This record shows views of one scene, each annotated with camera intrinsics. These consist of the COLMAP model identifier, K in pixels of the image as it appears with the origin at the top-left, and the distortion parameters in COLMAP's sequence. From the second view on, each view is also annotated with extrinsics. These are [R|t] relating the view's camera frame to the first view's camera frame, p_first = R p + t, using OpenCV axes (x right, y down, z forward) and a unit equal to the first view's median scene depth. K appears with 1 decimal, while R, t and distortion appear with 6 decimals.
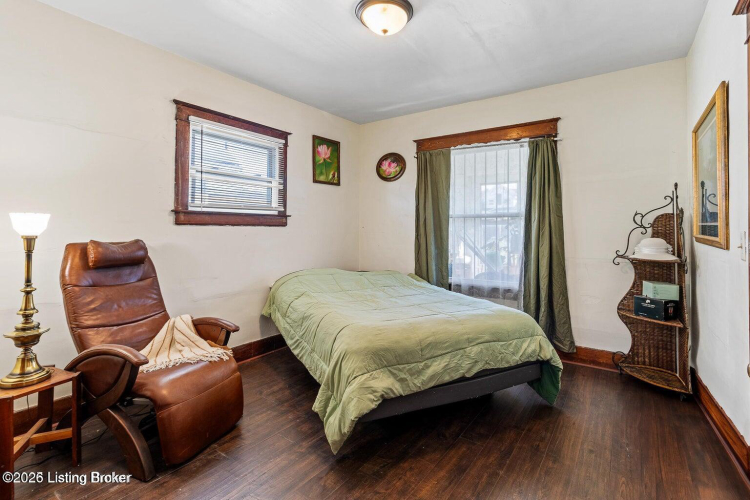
lens RADIAL K [[349.0, 0, 375.9], [0, 349.0, 231.7], [0, 0, 1]] dist [0.002437, 0.000028]
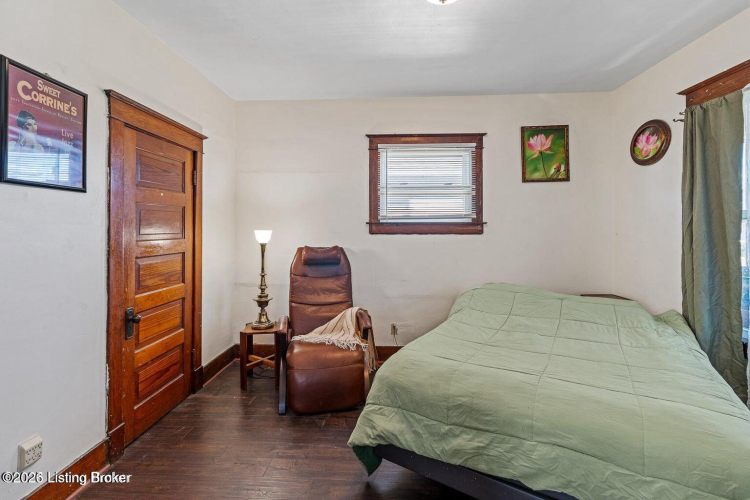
lens RADIAL K [[349.0, 0, 375.9], [0, 349.0, 231.7], [0, 0, 1]] dist [0.002437, 0.000028]
pose [[0.549812, 0.001023, -0.835288, 0.449639], [-0.000568, 0.999999, 0.000851, -0.027739], [0.835288, 0.000006, 0.549812, 0.307321]]
